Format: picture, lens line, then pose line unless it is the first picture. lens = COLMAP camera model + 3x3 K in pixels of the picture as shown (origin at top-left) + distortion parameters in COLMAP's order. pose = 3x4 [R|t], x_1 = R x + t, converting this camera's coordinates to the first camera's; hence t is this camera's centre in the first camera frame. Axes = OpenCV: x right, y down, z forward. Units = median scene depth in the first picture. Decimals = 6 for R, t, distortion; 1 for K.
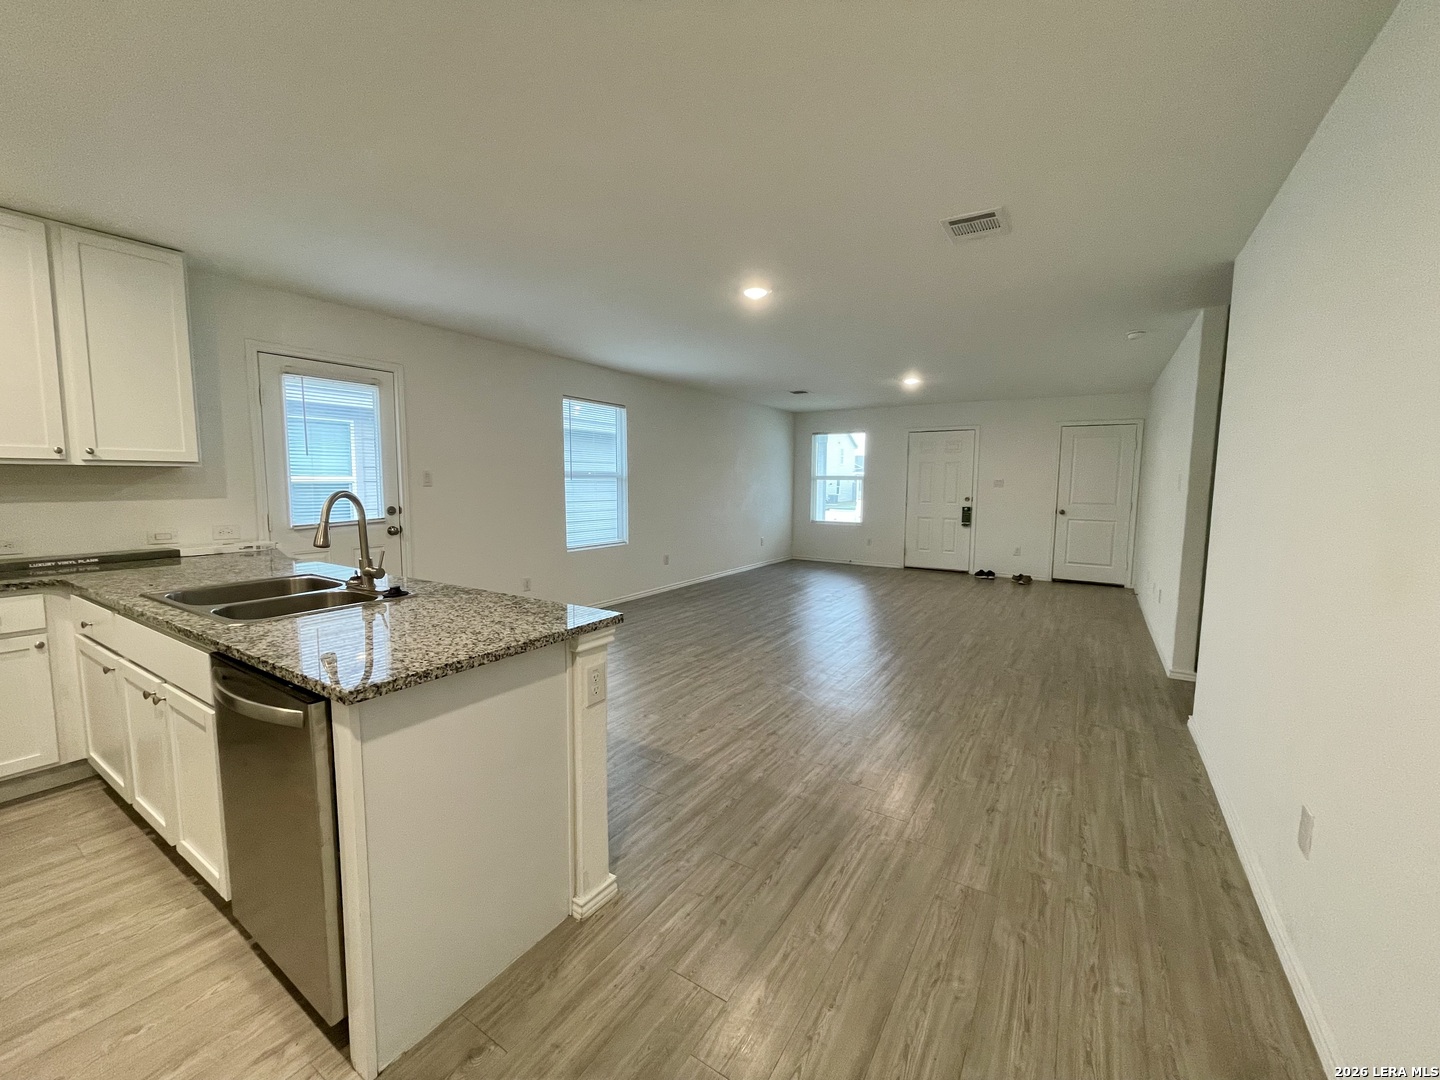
lens RADIAL K [[584.0, 0, 716.5], [0, 584.0, 539.2], [0, 0, 1]] dist [0.000245, -0.000010]
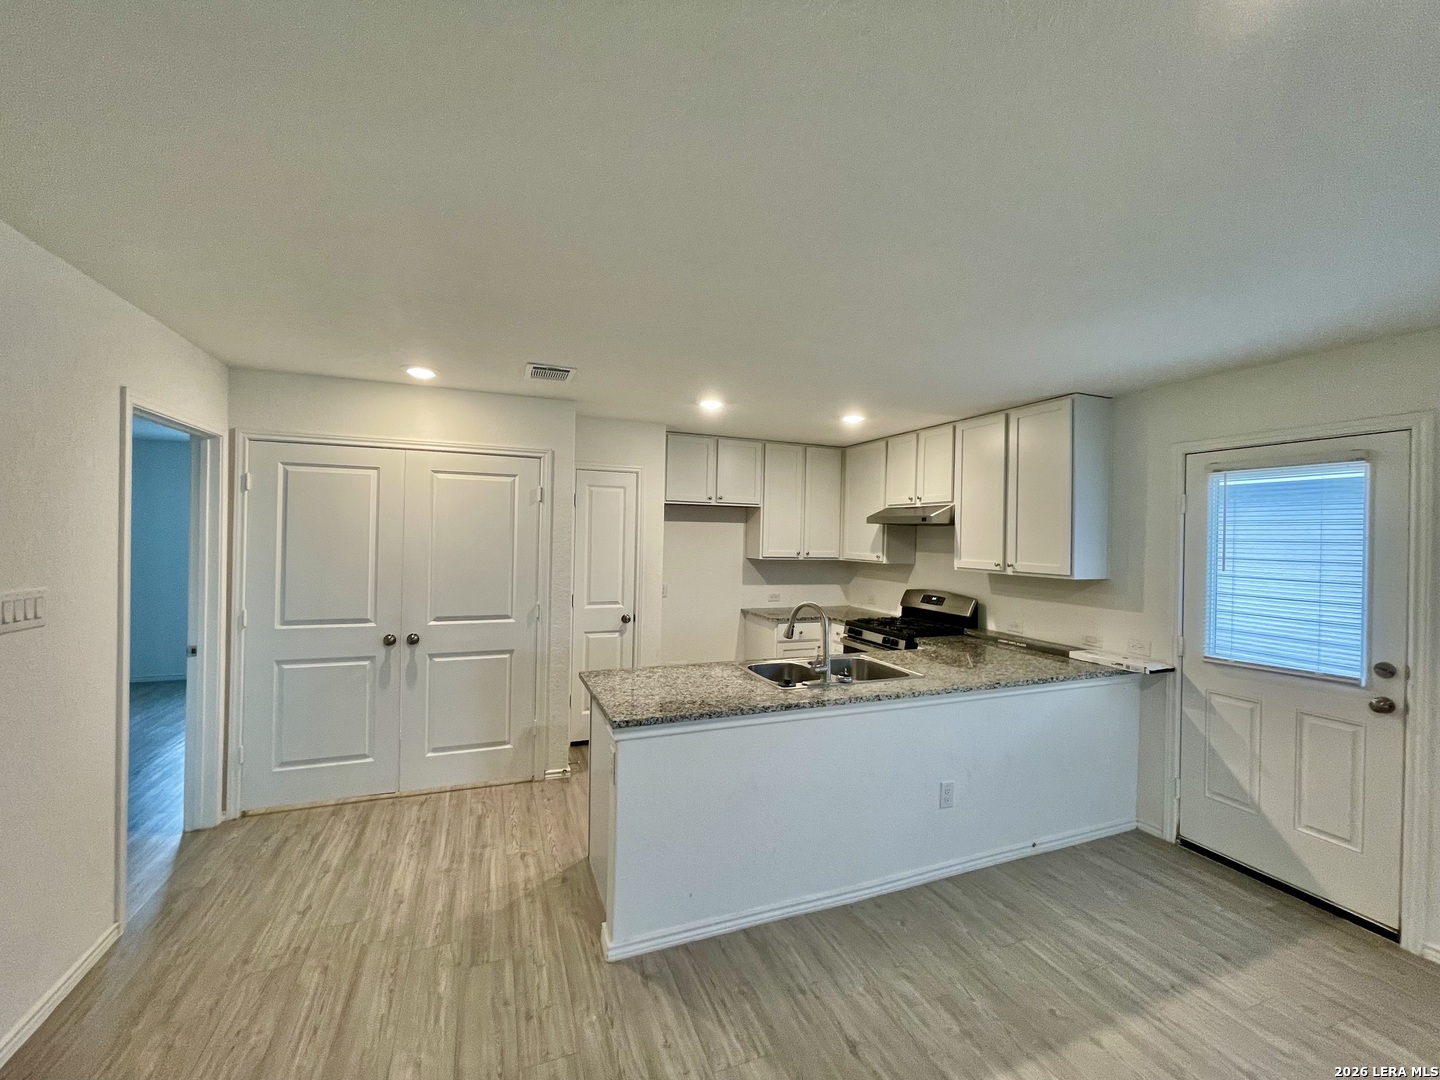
lens RADIAL K [[584.0, 0, 718.8], [0, 584.0, 534.4], [0, 0, 1]] dist [0.000245, -0.000010]
pose [[-0.584946, -0.014842, -0.810936, 0.573159], [-0.102683, 0.993143, 0.055891, -0.284953], [0.804546, 0.115963, -0.582459, 1.544841]]
